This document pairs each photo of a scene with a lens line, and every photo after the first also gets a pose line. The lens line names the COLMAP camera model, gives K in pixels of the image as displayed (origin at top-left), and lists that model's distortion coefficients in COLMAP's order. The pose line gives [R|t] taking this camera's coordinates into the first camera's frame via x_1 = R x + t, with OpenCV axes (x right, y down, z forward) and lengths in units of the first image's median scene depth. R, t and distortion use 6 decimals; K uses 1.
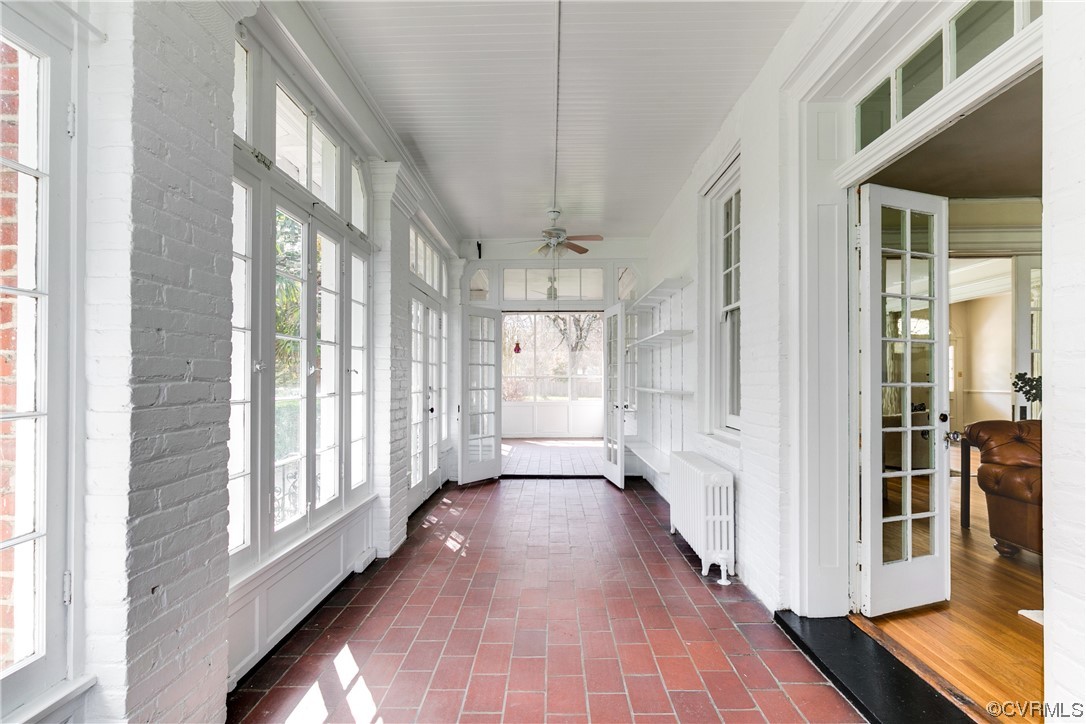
lens RADIAL K [[491.9, 0, 543.5], [0, 491.9, 376.0], [0, 0, 1]] dist [0.000279, 0.000028]
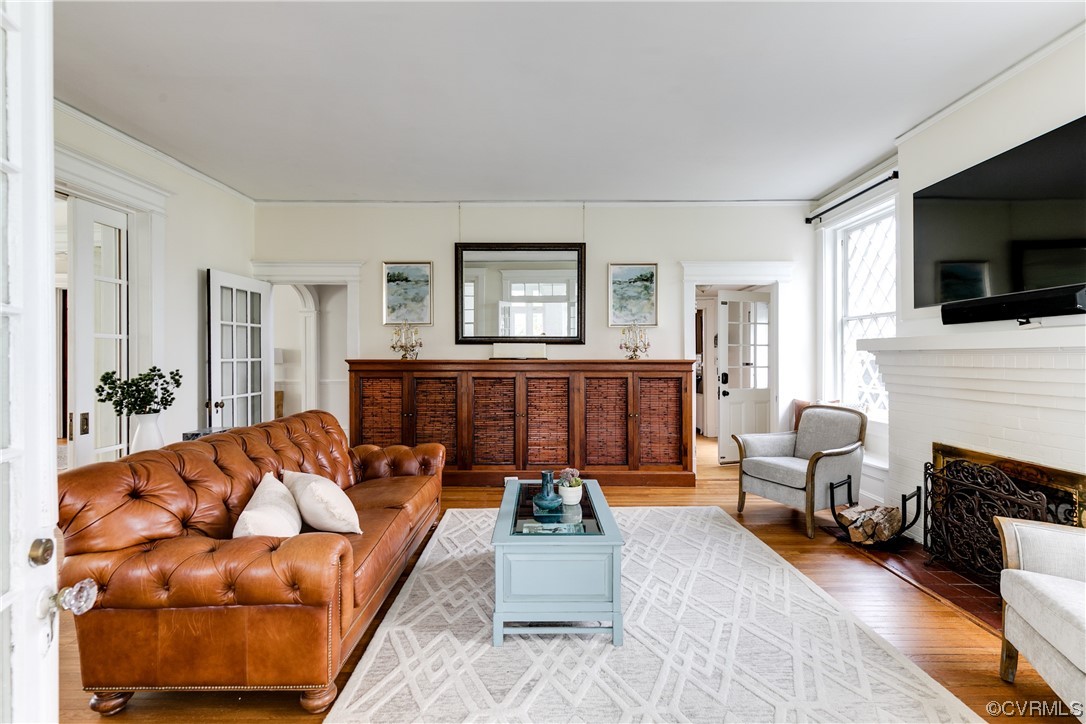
lens RADIAL K [[493.1, 0, 543.0], [0, 493.1, 362.0], [0, 0, 1]] dist [0.000832, 0.000080]
pose [[-0.015303, -0.001102, 0.999882, 0.349362], [-0.006642, 0.999977, 0.001000, -0.025627], [-0.999861, -0.006626, -0.015310, 0.484569]]
